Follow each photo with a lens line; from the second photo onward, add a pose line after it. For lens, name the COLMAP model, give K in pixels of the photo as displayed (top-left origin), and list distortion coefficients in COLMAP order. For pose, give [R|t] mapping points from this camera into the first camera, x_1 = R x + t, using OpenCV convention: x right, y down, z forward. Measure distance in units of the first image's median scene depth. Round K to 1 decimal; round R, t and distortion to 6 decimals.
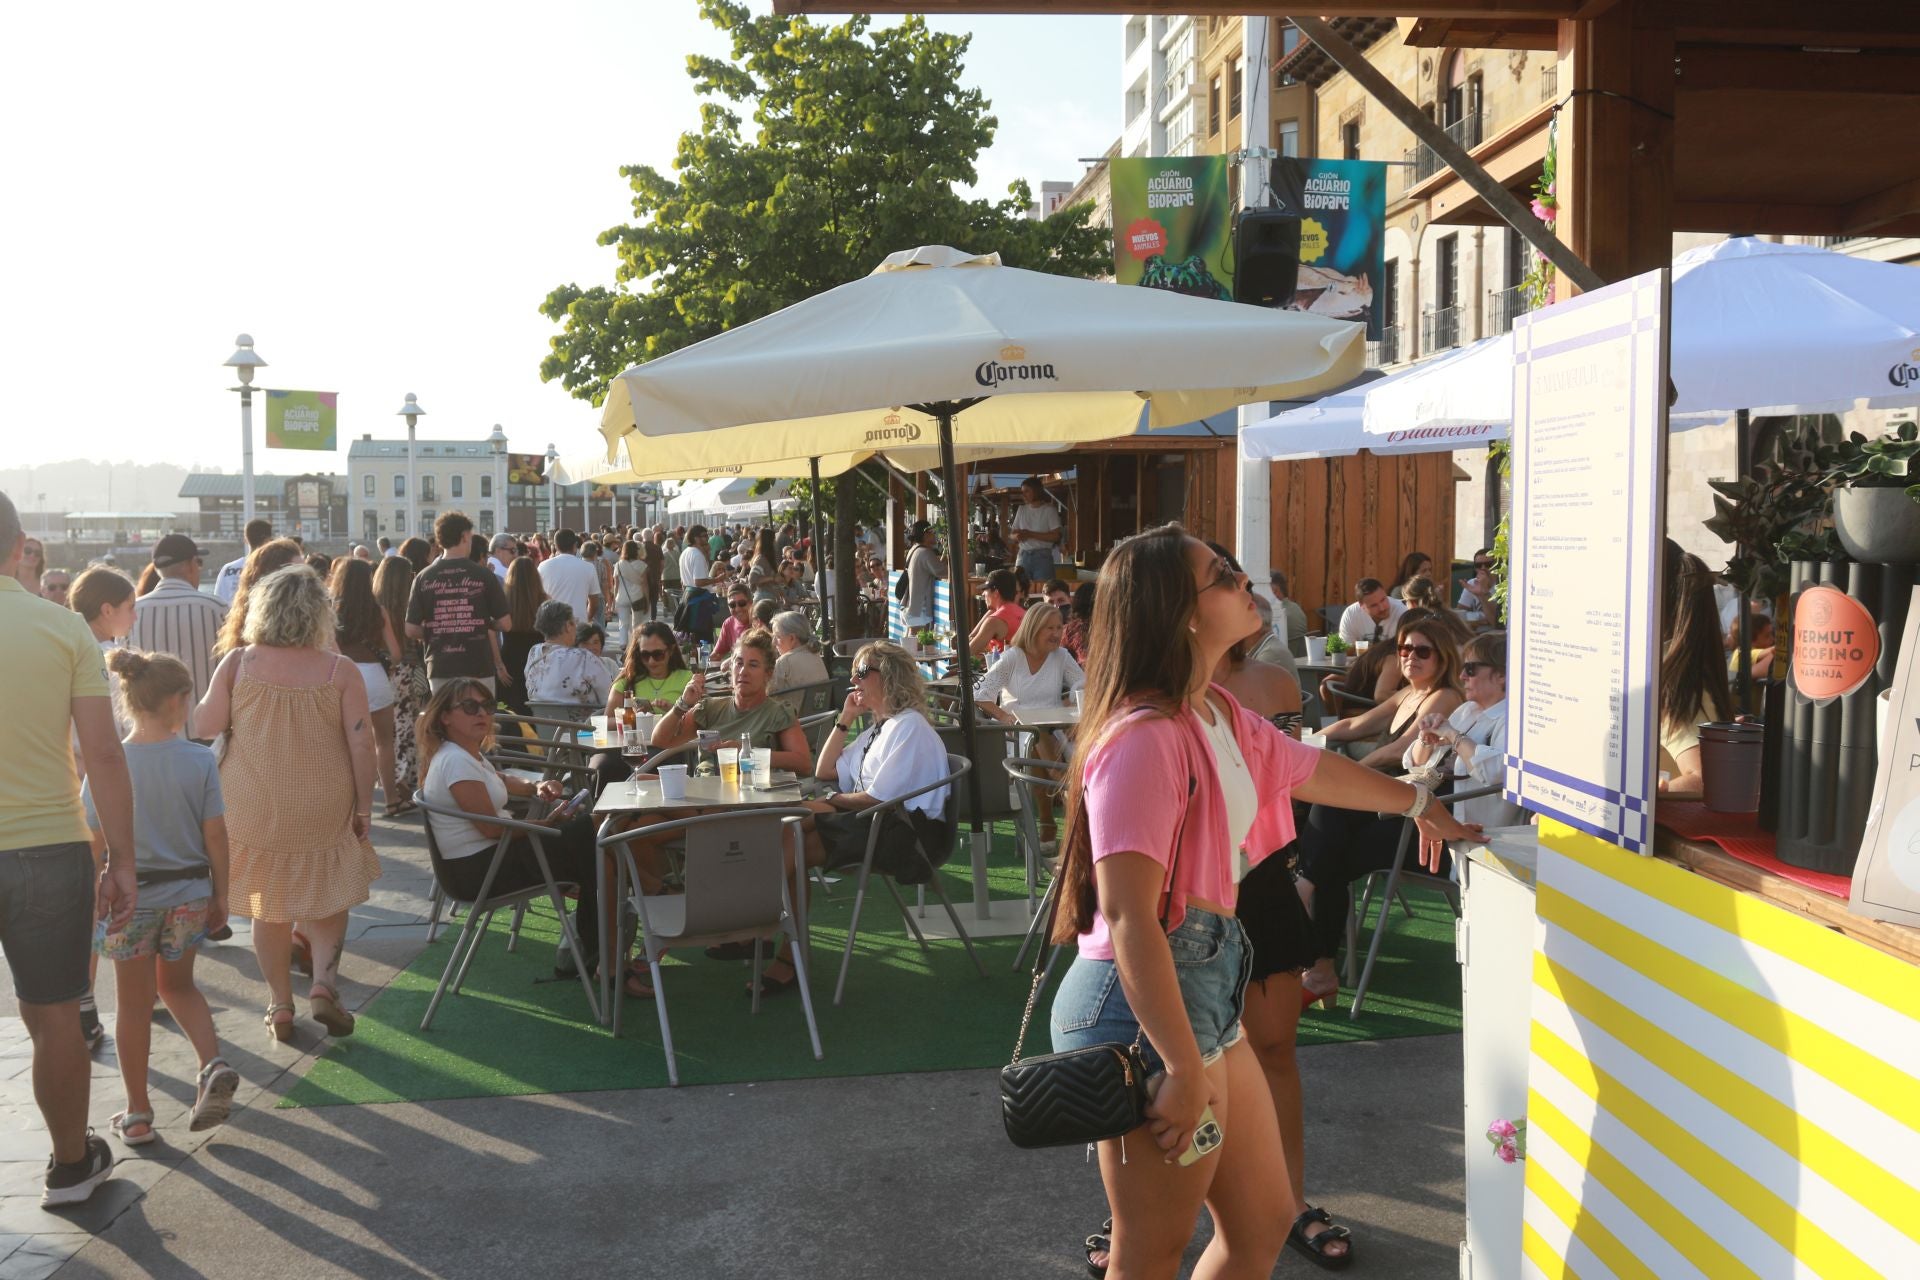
lens RADIAL K [[1715.6, 0, 960.0], [0, 1715.6, 640.0], [0, 0, 1]] dist [-0.073452, 0.031628]
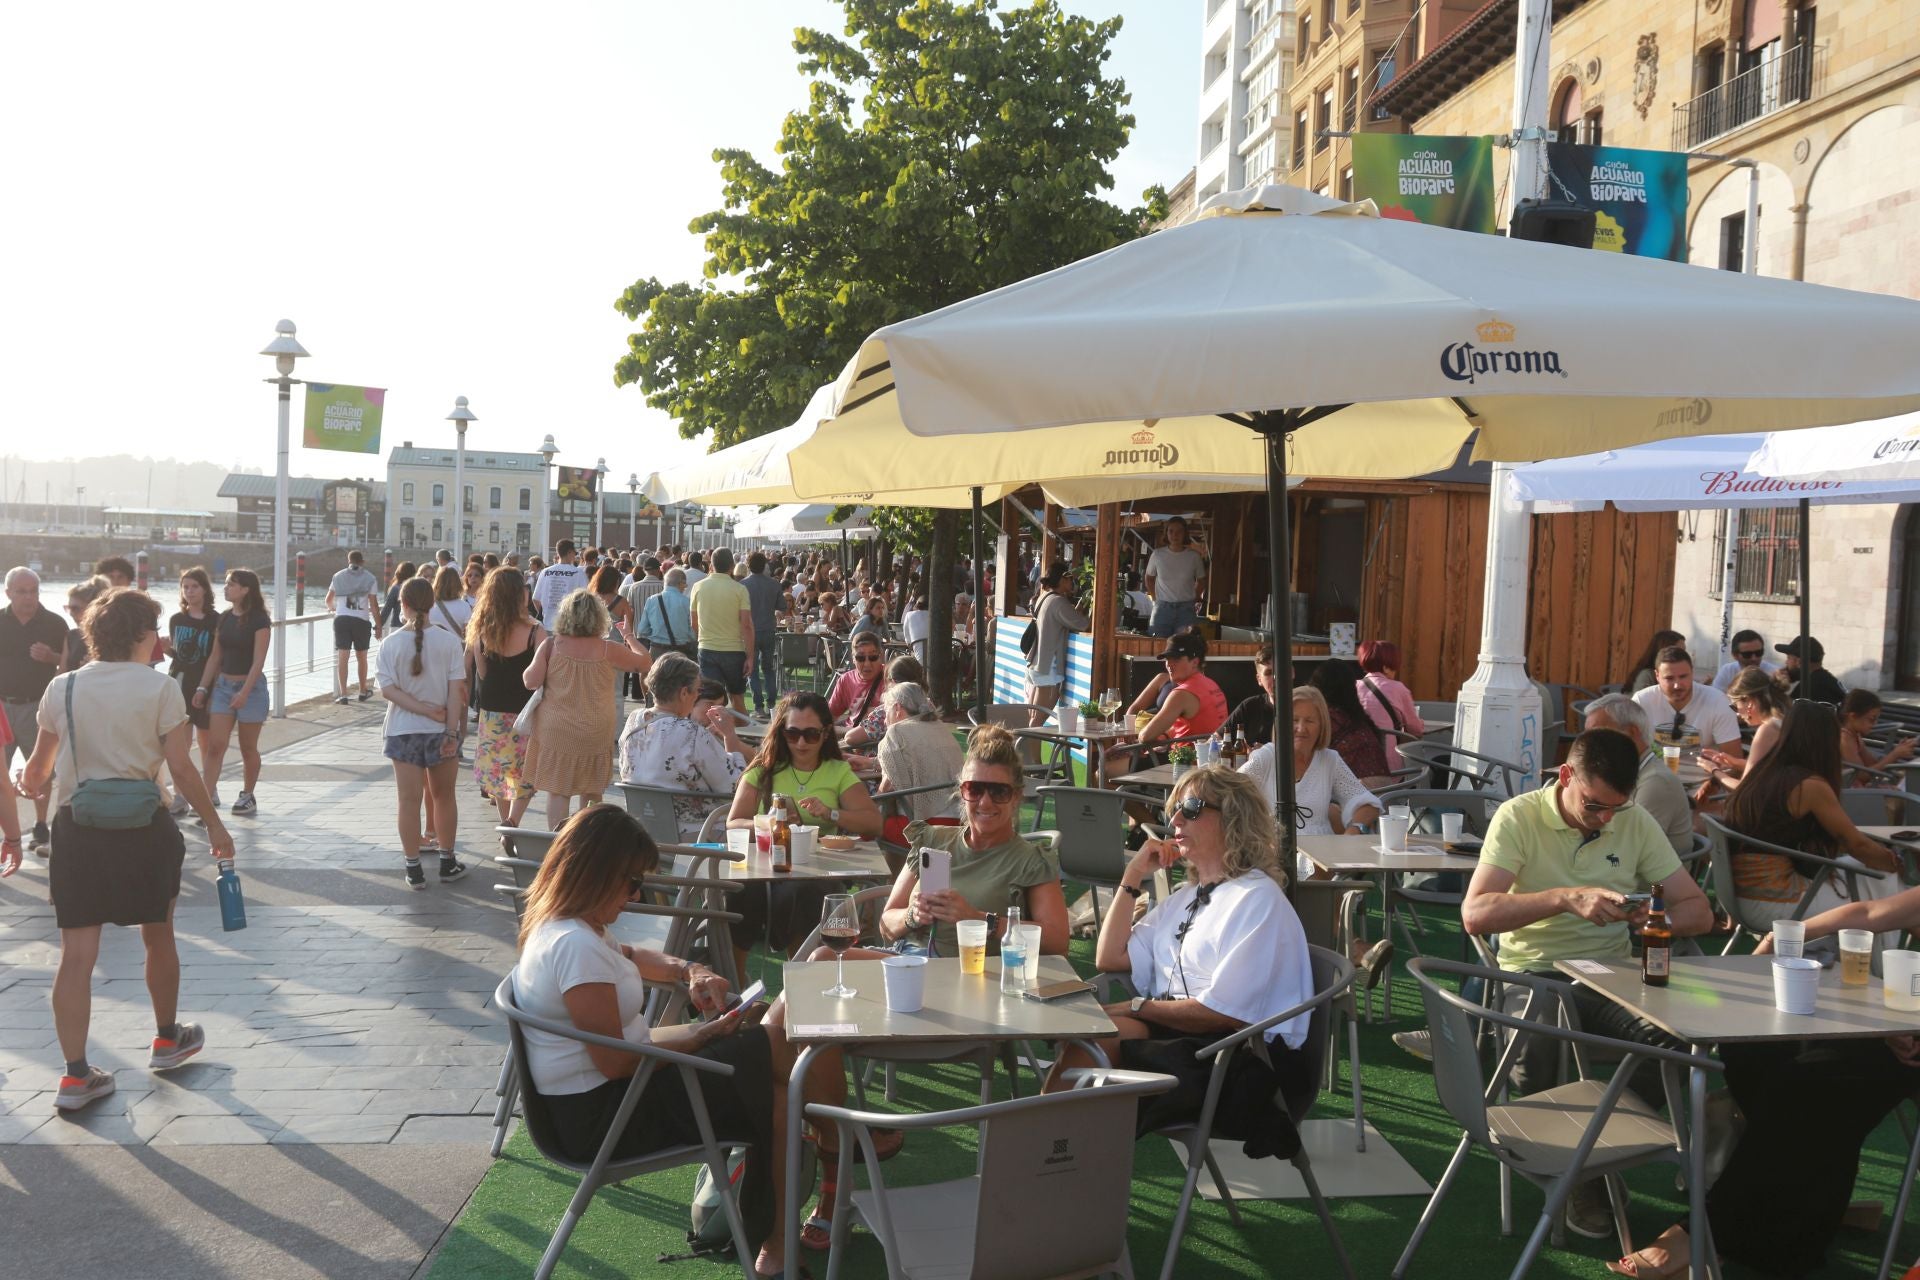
lens RADIAL K [[1715.6, 0, 960.0], [0, 1715.6, 640.0], [0, 0, 1]] dist [-0.073452, 0.031628]
pose [[0.998881, 0.044272, -0.016638, -0.044365], [-0.044578, 0.998835, -0.018479, -0.010485], [0.015801, 0.019200, 0.999691, 0.113445]]
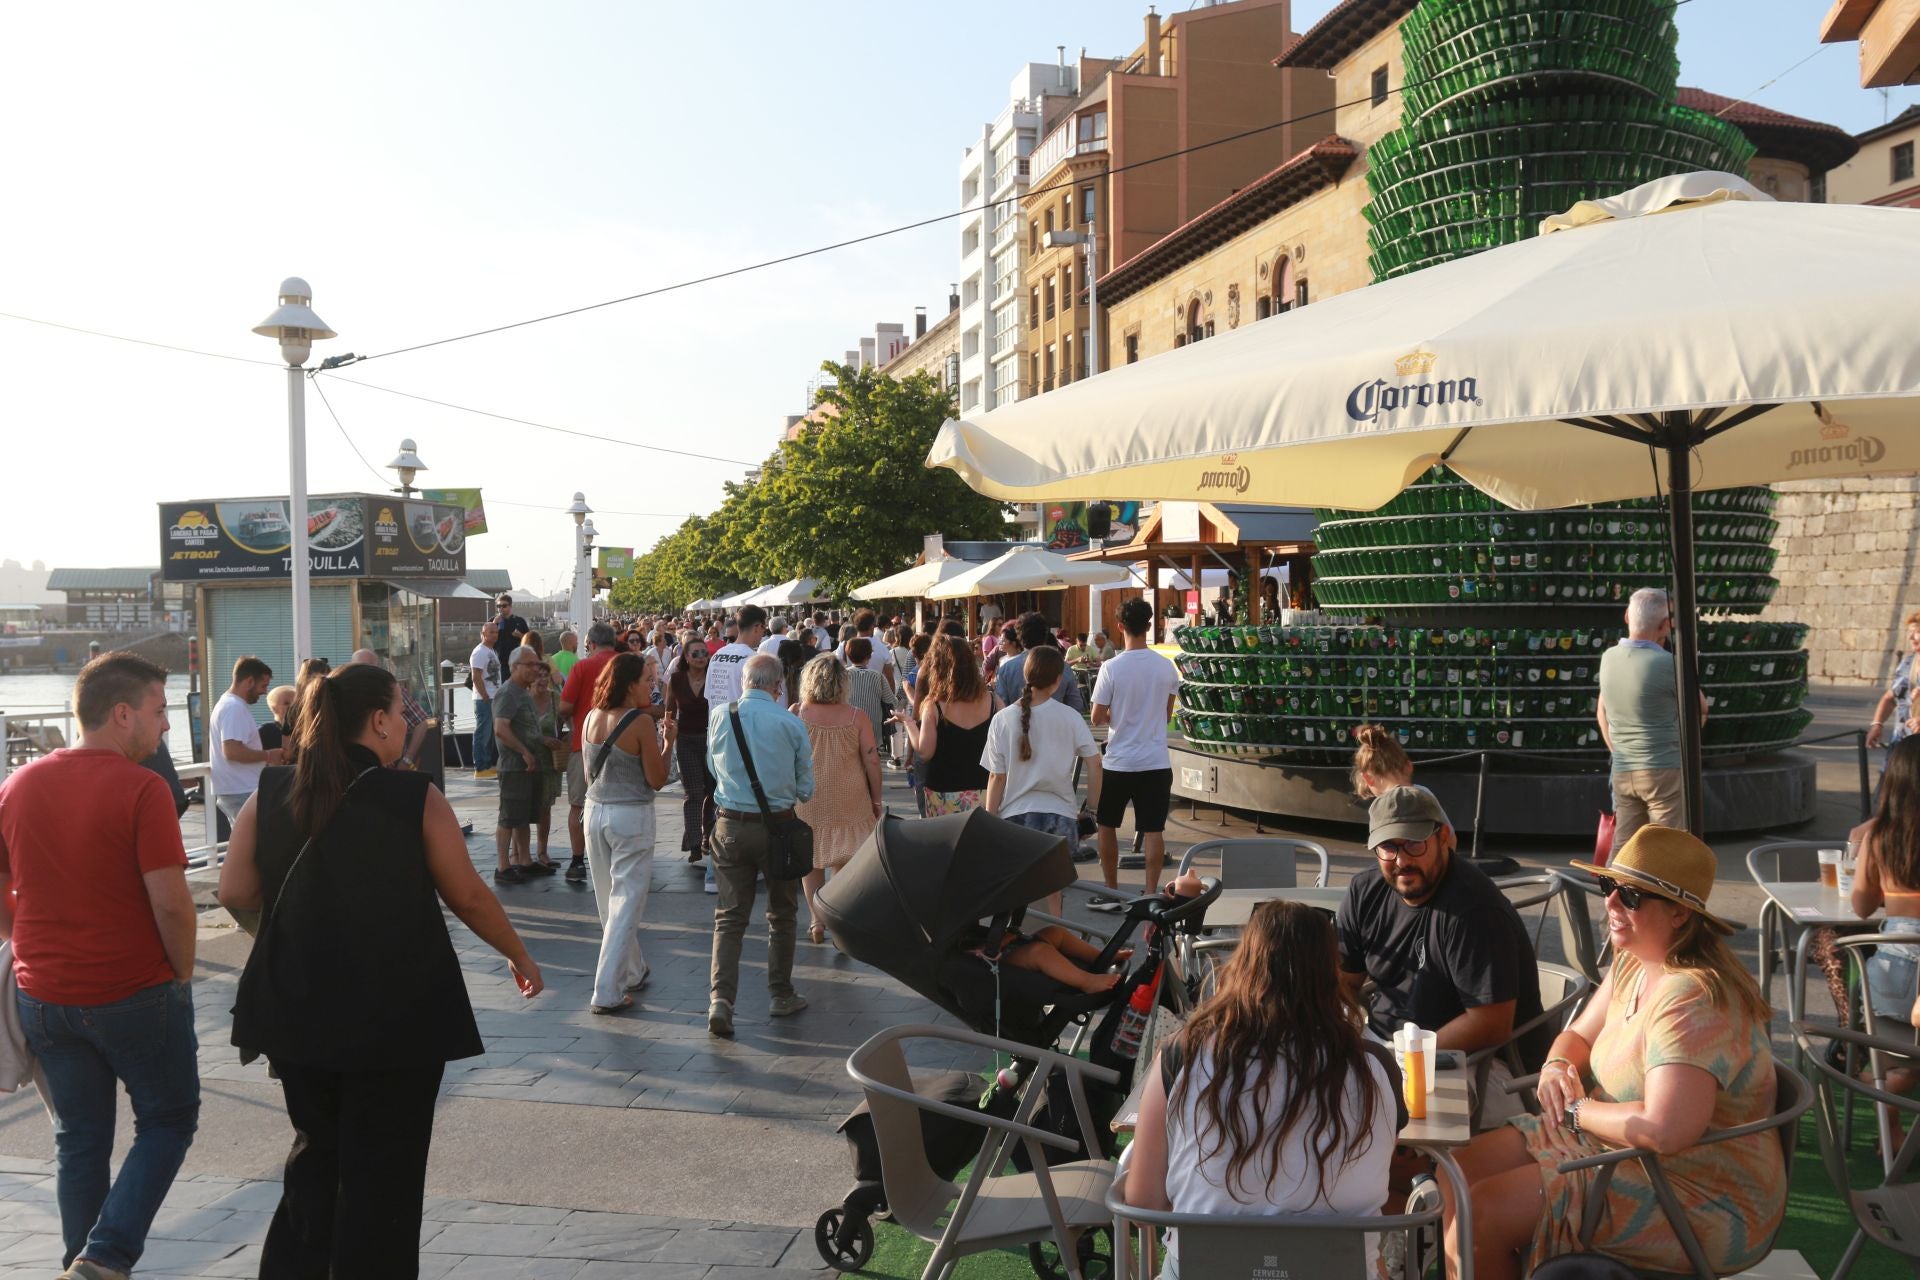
lens RADIAL K [[1715.6, 0, 960.0], [0, 1715.6, 640.0], [0, 0, 1]] dist [-0.073452, 0.031628]
pose [[0.992876, -0.006616, 0.118968, -0.234913], [0.012728, 0.998633, -0.050689, 0.071486], [-0.118470, 0.051842, 0.991603, -1.078099]]
